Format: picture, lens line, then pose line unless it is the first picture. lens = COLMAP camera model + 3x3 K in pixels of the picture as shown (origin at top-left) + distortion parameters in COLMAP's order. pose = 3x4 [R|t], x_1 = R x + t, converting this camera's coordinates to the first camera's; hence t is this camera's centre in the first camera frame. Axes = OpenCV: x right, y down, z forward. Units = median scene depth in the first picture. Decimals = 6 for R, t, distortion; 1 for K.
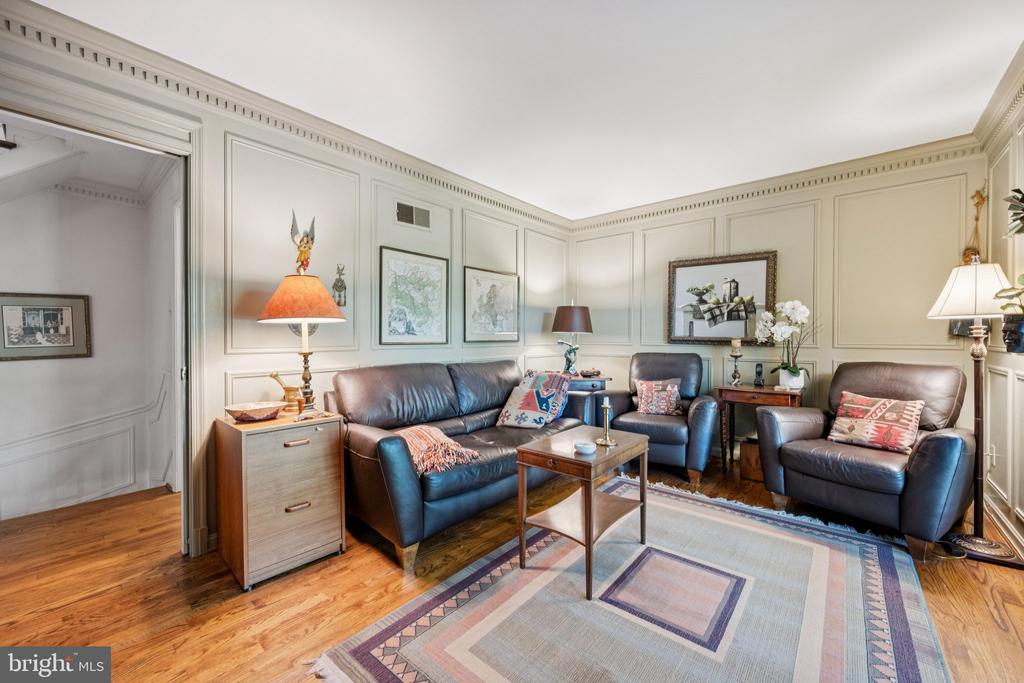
lens RADIAL K [[401.2, 0, 514.9], [0, 401.2, 340.4], [0, 0, 1]] dist [-0.000113, -0.000110]
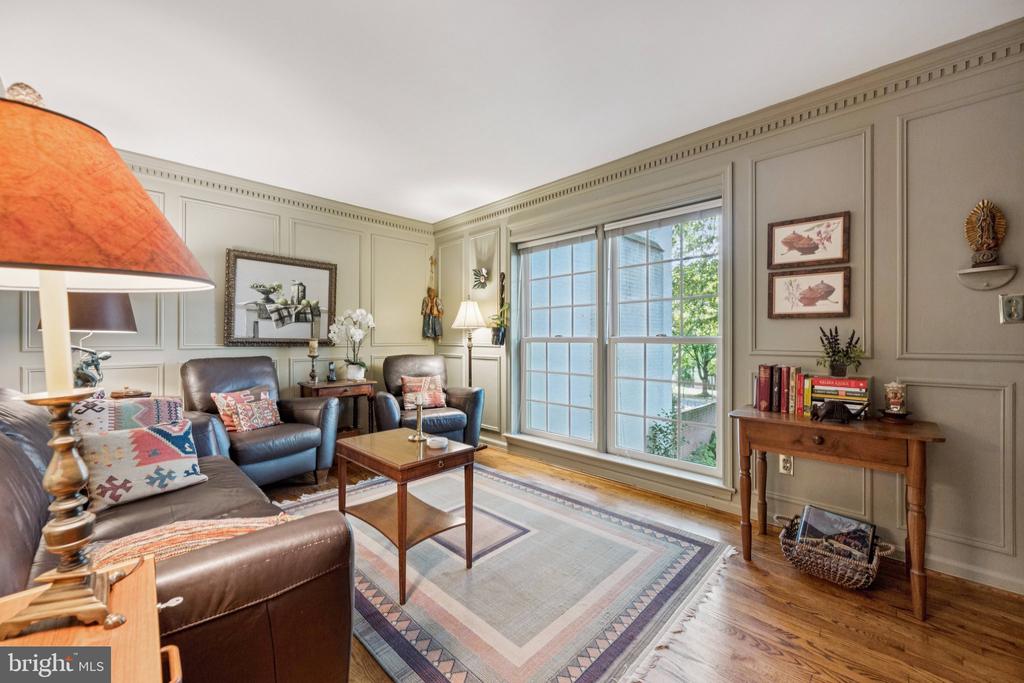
lens RADIAL K [[401.2, 0, 514.9], [0, 401.2, 340.4], [0, 0, 1]] dist [-0.000113, -0.000110]
pose [[0.071542, -0.006992, 0.997413, -0.468631], [0.010140, 0.999929, 0.006282, -0.004077], [-0.997386, 0.009664, 0.071608, 0.390477]]
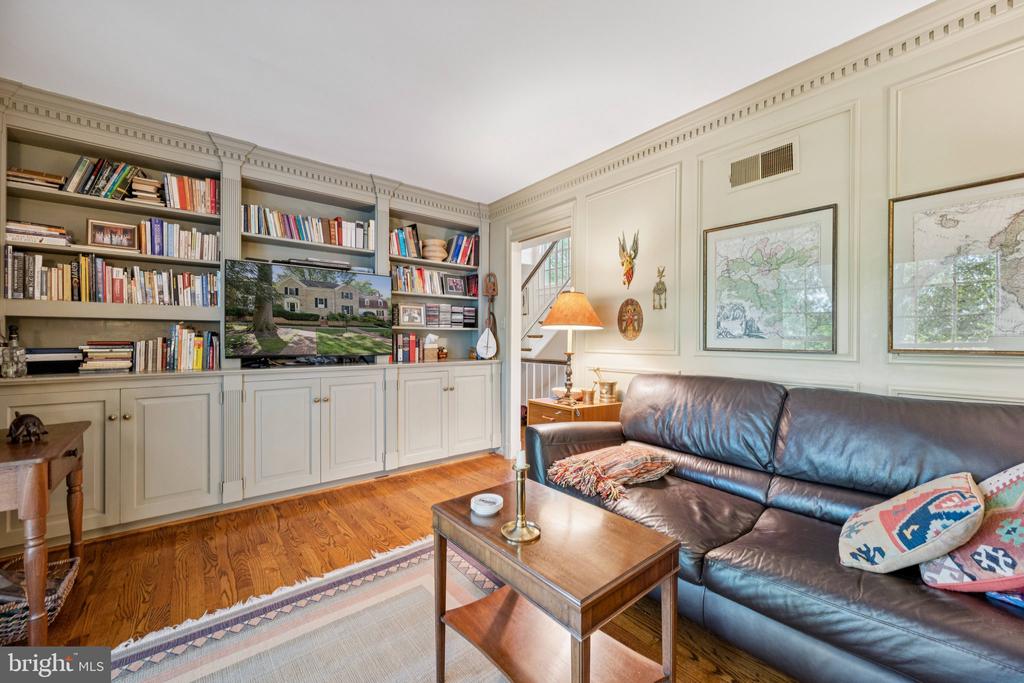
lens RADIAL K [[401.2, 0, 514.9], [0, 401.2, 340.4], [0, 0, 1]] dist [-0.000113, -0.000110]
pose [[-0.185855, 0.002621, -0.982574, 0.454759], [-0.009603, 0.999944, 0.004484, -0.007941], [0.982530, 0.010269, -0.185819, 0.637260]]
